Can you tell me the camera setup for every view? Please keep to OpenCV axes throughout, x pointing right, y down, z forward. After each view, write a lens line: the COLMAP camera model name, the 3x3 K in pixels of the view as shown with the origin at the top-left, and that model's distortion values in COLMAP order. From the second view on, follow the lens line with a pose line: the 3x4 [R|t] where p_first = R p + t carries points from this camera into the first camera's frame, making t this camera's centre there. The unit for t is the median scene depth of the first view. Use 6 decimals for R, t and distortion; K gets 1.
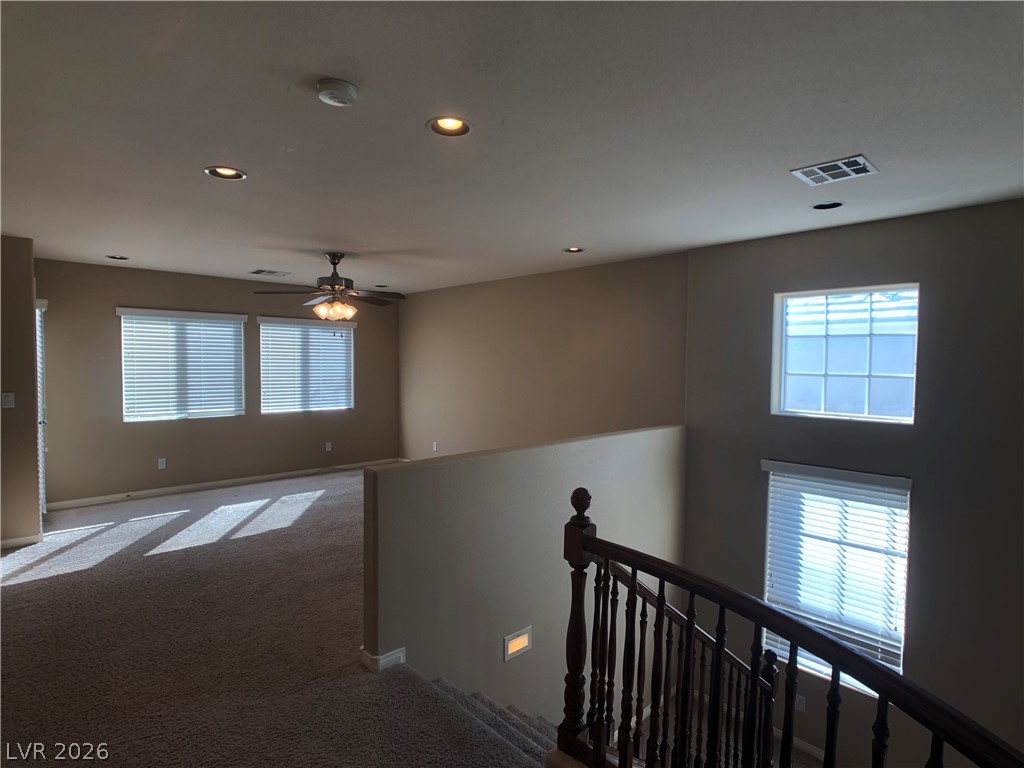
lens RADIAL K [[541.4, 0, 509.8], [0, 541.4, 386.2], [0, 0, 1]] dist [-0.024981, 0.013221]
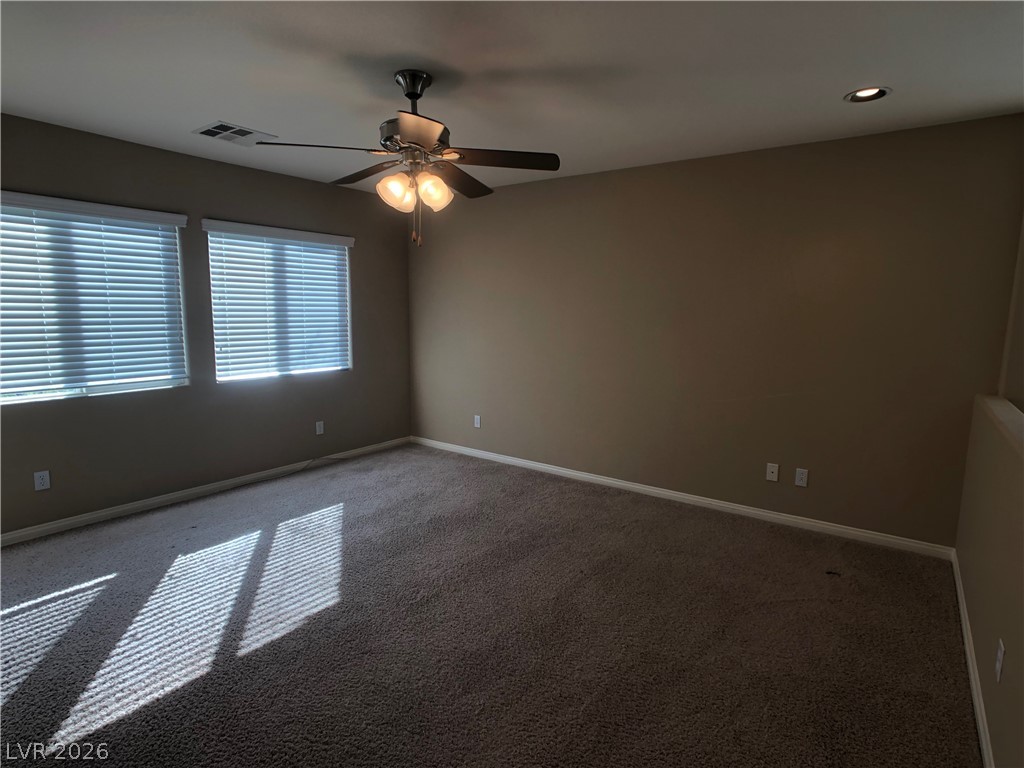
lens RADIAL K [[541.4, 0, 514.0], [0, 541.4, 380.4], [0, 0, 1]] dist [-0.024981, 0.013221]
pose [[0.982002, -0.022723, 0.187499, -0.267311], [0.005839, 0.995914, 0.090115, -0.004774], [-0.188781, -0.087399, 0.978122, 0.371680]]
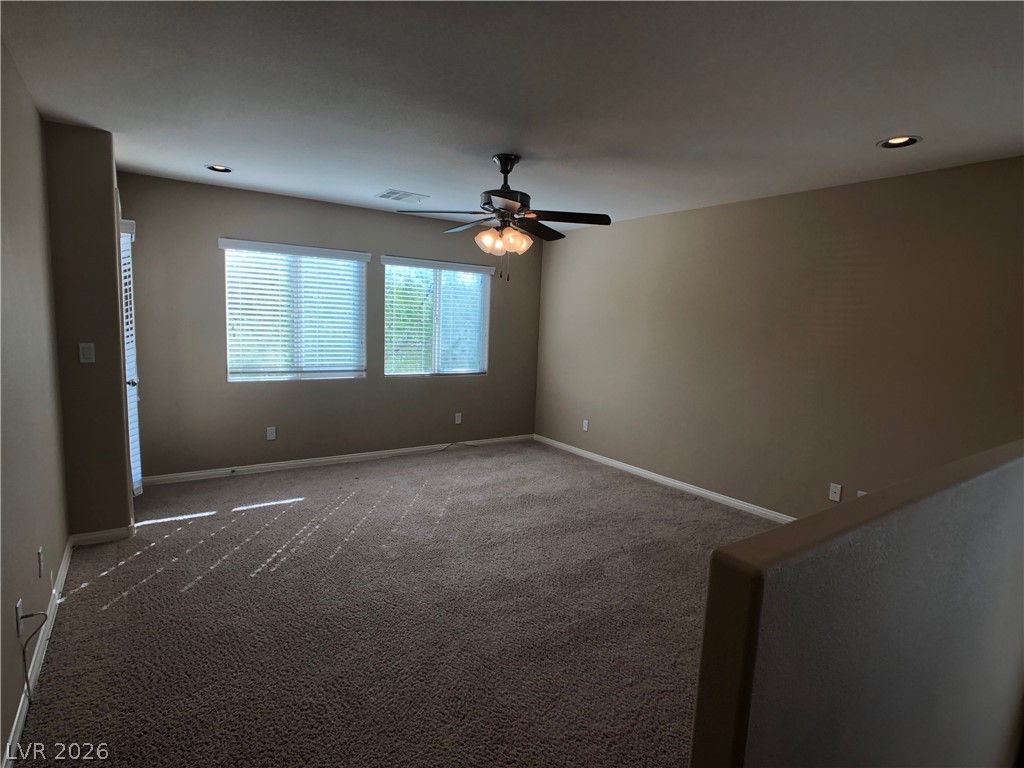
lens RADIAL K [[541.4, 0, 511.8], [0, 541.4, 384.4], [0, 0, 1]] dist [-0.024981, 0.013221]
pose [[0.988664, 0.046339, -0.142812, -0.165376], [-0.035769, 0.996488, 0.075715, -0.005893], [0.145819, -0.069748, 0.986850, 0.238851]]
